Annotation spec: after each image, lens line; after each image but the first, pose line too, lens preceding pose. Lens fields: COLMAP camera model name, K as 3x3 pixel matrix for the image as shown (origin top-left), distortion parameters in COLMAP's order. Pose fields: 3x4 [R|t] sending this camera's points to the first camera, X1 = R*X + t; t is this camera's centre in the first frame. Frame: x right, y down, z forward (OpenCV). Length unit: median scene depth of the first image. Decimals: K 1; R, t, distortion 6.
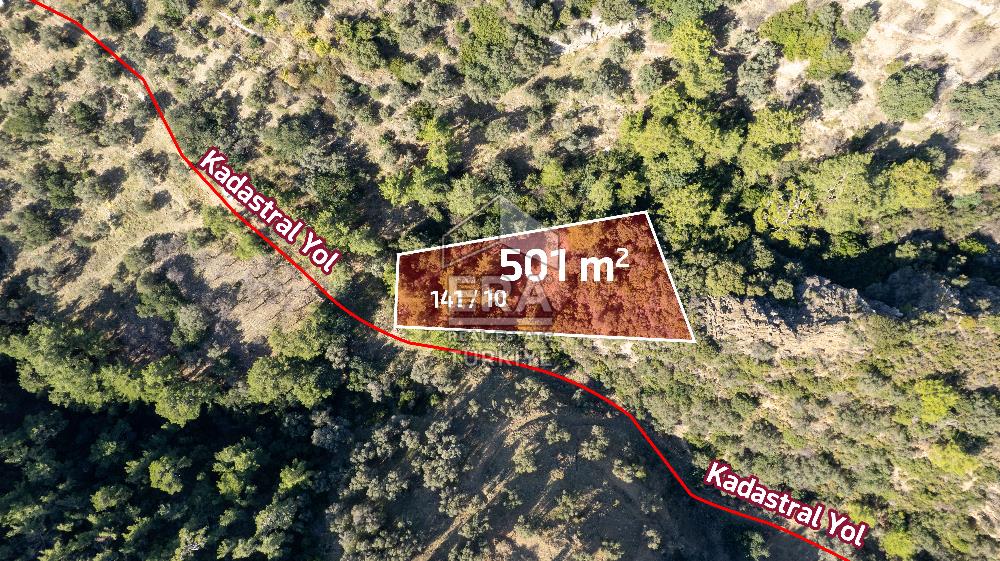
lens RADIAL K [[640.9, 0, 500.6], [0, 640.9, 282.5], [0, 0, 1]] dist [-0.081040, 0.072134]
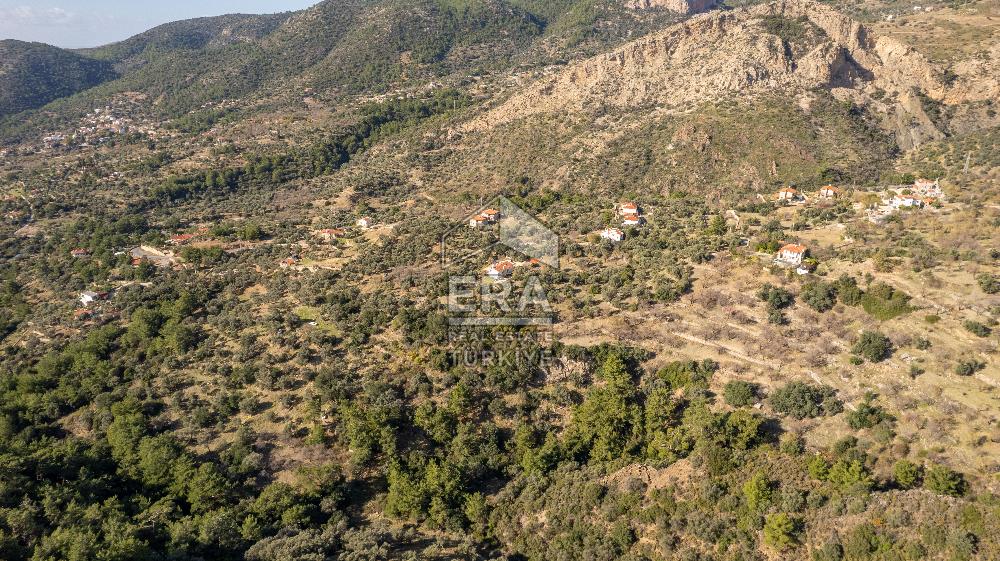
lens RADIAL K [[640.9, 0, 500.6], [0, 640.9, 282.5], [0, 0, 1]] dist [-0.081040, 0.072134]
pose [[0.955243, 0.112549, -0.273577, 0.411002], [-0.295724, 0.339294, -0.892987, 1.094827], [-0.007682, 0.933923, 0.357392, 0.124723]]
